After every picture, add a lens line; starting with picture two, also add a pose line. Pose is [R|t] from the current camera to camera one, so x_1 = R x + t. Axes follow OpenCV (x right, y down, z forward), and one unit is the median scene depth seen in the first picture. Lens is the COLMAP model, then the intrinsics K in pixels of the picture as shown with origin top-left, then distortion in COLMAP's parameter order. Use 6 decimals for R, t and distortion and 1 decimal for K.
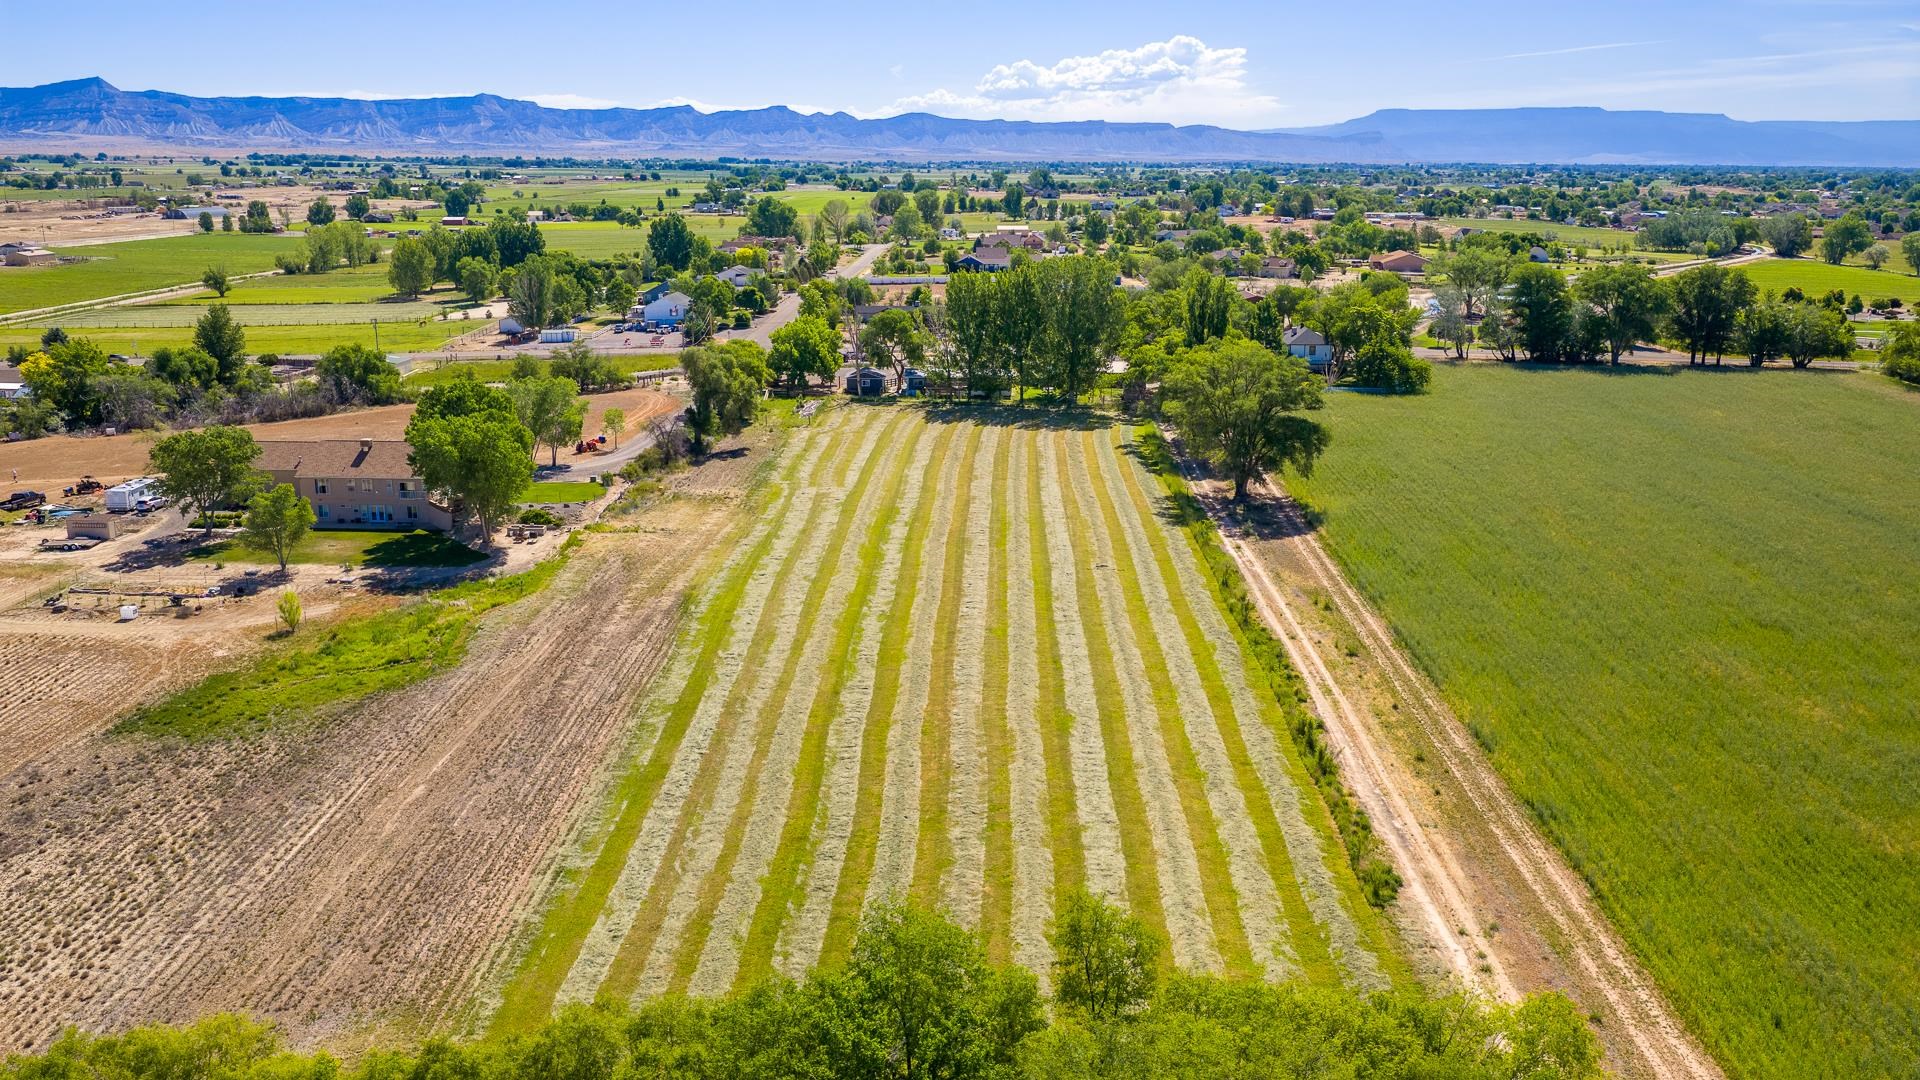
lens RADIAL K [[1586.0, 0, 960.0], [0, 1586.0, 540.0], [0, 0, 1]] dist [0.017530, -0.041656]
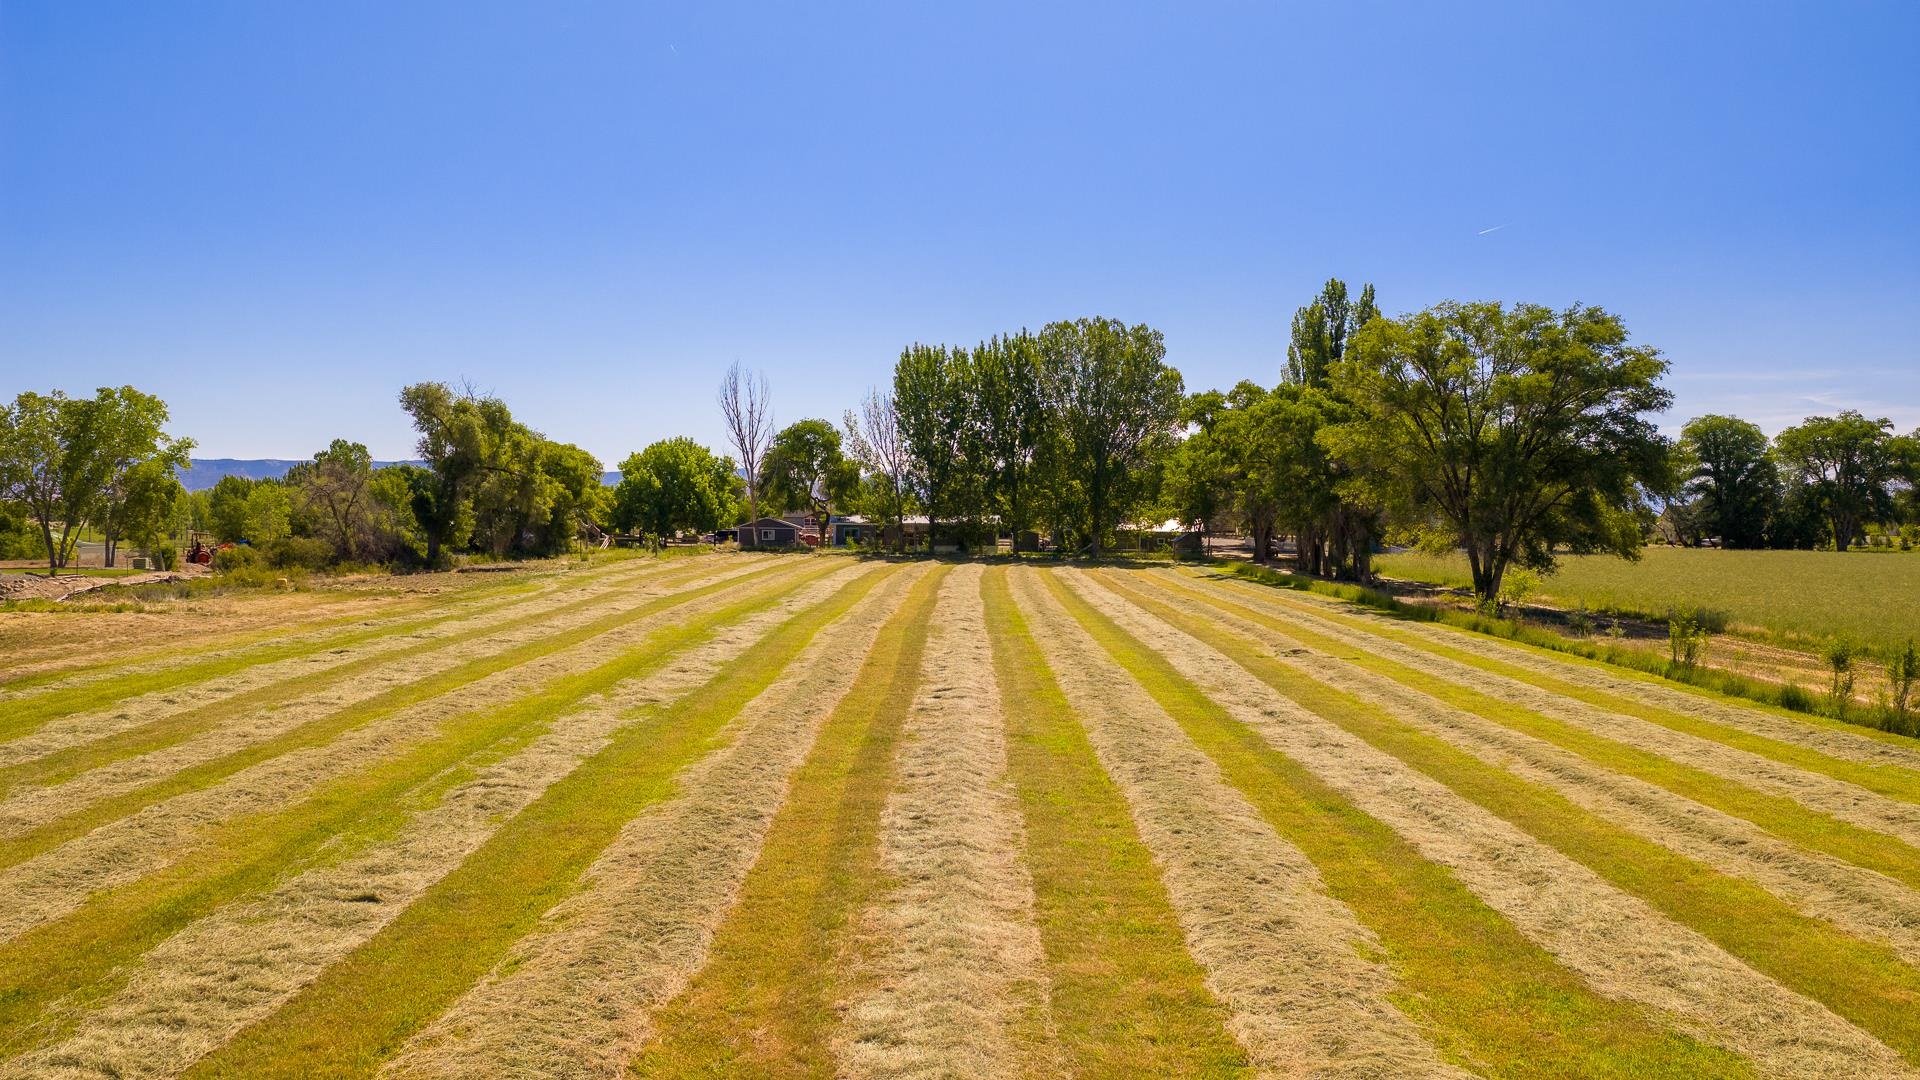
lens RADIAL K [[1586.0, 0, 960.0], [0, 1586.0, 540.0], [0, 0, 1]] dist [0.017530, -0.041656]
pose [[0.999647, -0.001385, 0.026536, 0.000466], [0.007209, 0.975316, -0.220698, 0.045955], [-0.025575, 0.220811, 0.974981, 0.397979]]
